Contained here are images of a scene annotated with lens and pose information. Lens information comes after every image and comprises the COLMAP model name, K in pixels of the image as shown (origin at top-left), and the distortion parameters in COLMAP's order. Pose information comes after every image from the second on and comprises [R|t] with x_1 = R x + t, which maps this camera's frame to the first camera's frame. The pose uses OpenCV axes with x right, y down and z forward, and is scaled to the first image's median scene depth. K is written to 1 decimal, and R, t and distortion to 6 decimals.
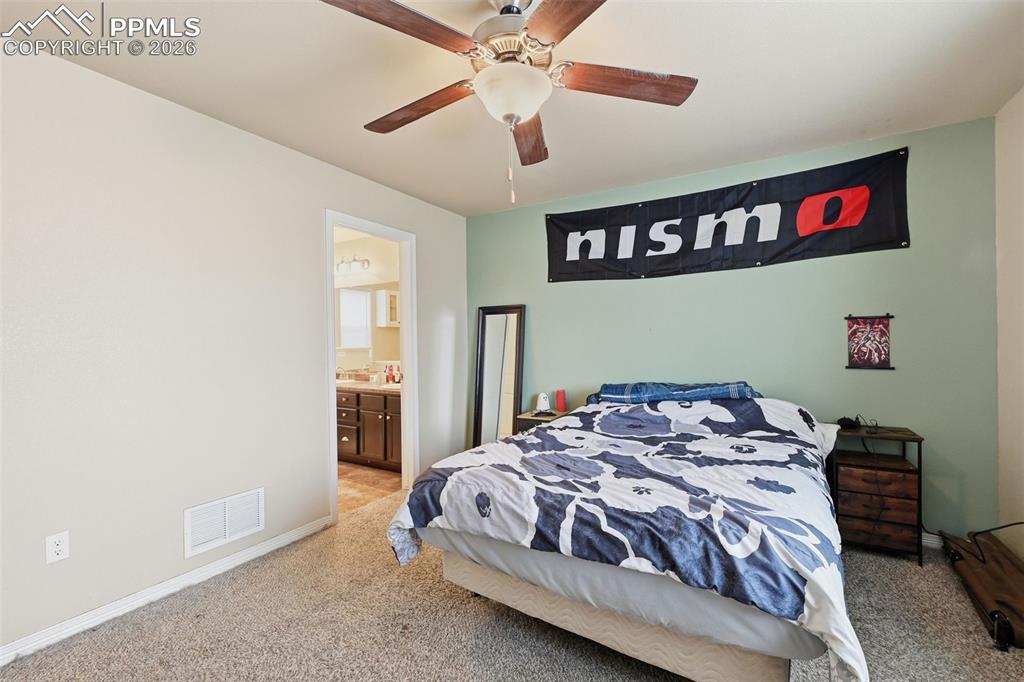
lens RADIAL K [[437.9, 0, 513.1], [0, 437.9, 345.5], [0, 0, 1]] dist [0.002266, 0.000612]
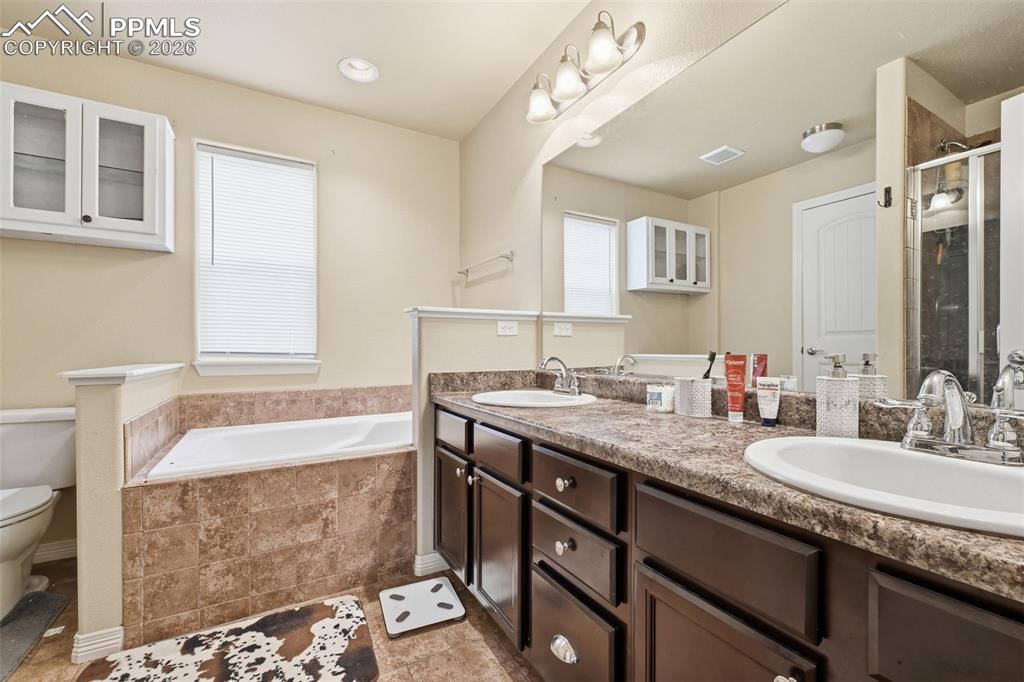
lens RADIAL K [[437.9, 0, 513.1], [0, 437.9, 345.5], [0, 0, 1]] dist [0.002266, 0.000612]
pose [[0.875367, 0.006979, -0.483409, -0.185857], [-0.009427, 0.999952, -0.002636, 0.029923], [0.483367, 0.006865, 0.875391, 0.491690]]
